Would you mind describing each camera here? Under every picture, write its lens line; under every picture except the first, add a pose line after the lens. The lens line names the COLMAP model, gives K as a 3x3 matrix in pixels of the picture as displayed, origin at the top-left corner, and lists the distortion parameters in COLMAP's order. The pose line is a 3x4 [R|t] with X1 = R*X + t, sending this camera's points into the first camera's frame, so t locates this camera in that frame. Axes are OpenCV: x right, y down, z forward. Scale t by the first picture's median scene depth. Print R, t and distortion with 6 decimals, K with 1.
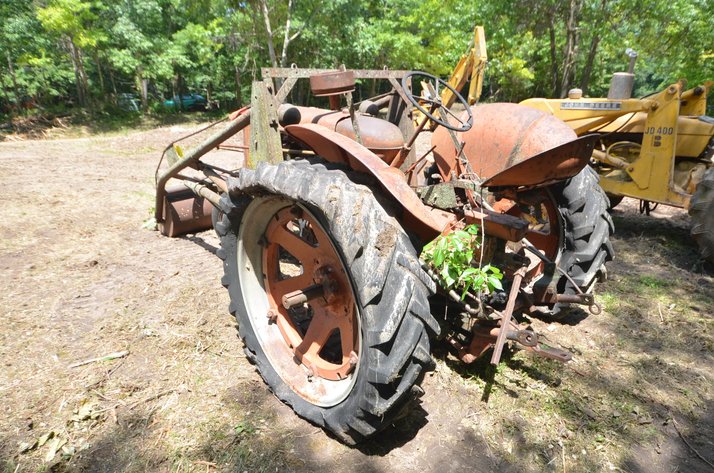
lens RADIAL K [[466.5, 0, 362.9], [0, 466.5, 240.0], [0, 0, 1]] dist [0.010099, -0.007962]
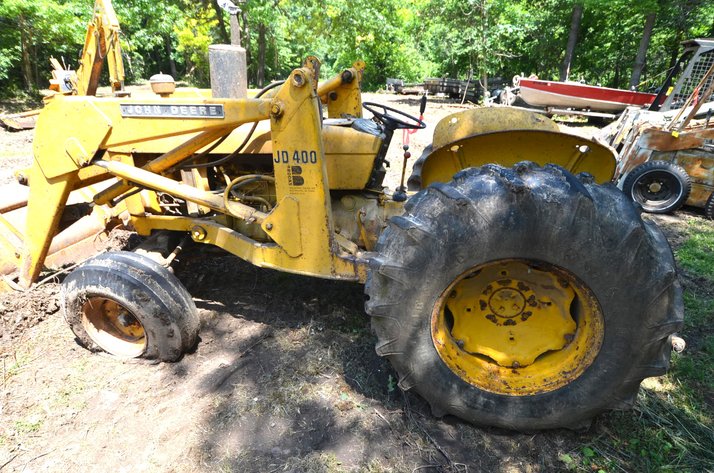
lens RADIAL K [[410.4, 0, 362.0], [0, 410.4, 237.3], [0, 0, 1]] dist [0.004019, -0.013990]
pose [[0.825650, -0.217444, 0.520596, 0.376576], [0.173663, 0.975893, 0.132190, -0.168338], [-0.536789, -0.018734, 0.843508, 0.489712]]
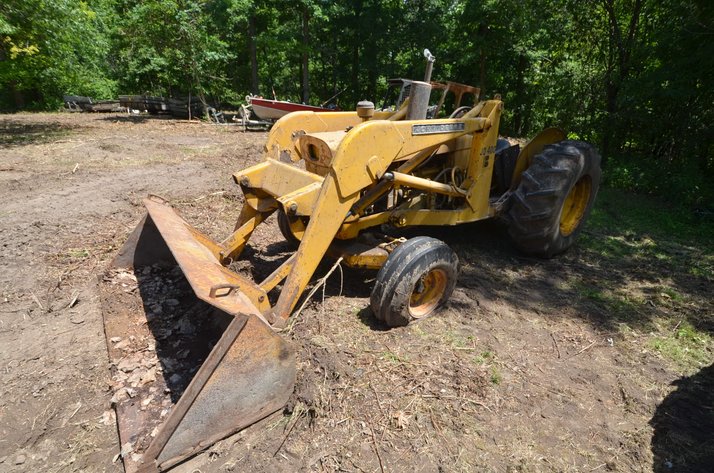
lens RADIAL K [[346.0, 0, 363.7], [0, 346.0, 235.7], [0, 0, 1]] dist [-0.003183, -0.000919]
pose [[0.101869, -0.379575, 0.919536, -0.085955], [0.273683, 0.899369, 0.340930, -0.337046], [-0.956410, 0.216931, 0.195501, 0.997783]]
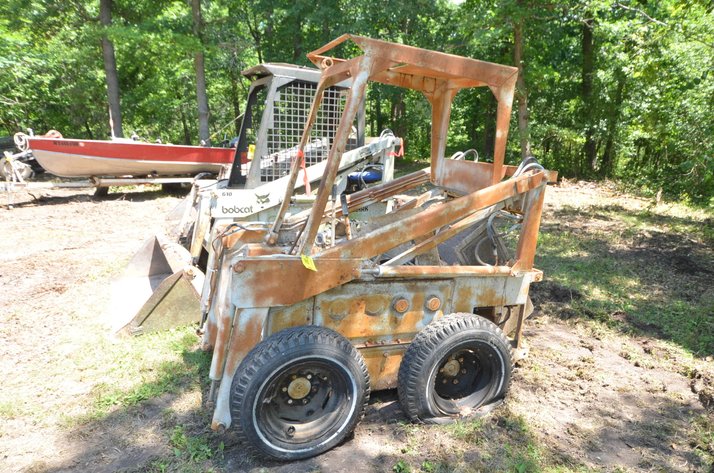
lens RADIAL K [[466.5, 0, 361.9], [0, 466.5, 238.4], [0, 0, 1]] dist [0.010099, -0.007962]
pose [[0.106310, -0.253046, 0.961596, 1.112079], [0.318783, 0.924702, 0.208094, -0.245186], [-0.941847, 0.284418, 0.178972, 0.767139]]
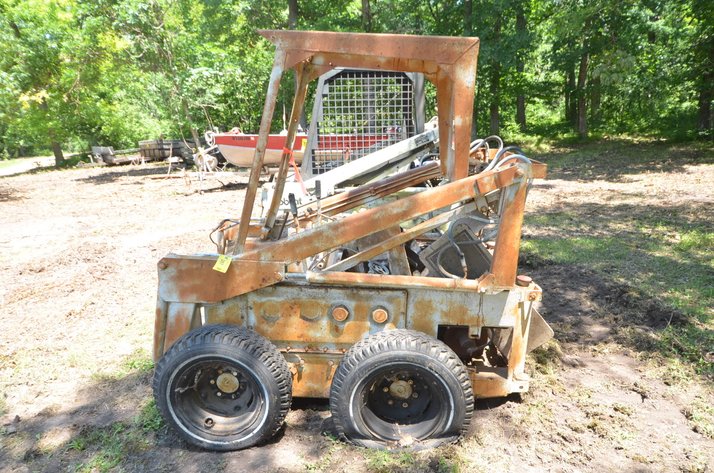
lens RADIAL K [[466.5, 0, 361.1], [0, 466.5, 238.1], [0, 0, 1]] dist [0.010099, -0.007962]
pose [[0.504112, -0.276145, 0.818300, 1.231044], [0.349097, 0.931801, 0.099387, -0.169566], [-0.789938, 0.235564, 0.566134, 0.535862]]
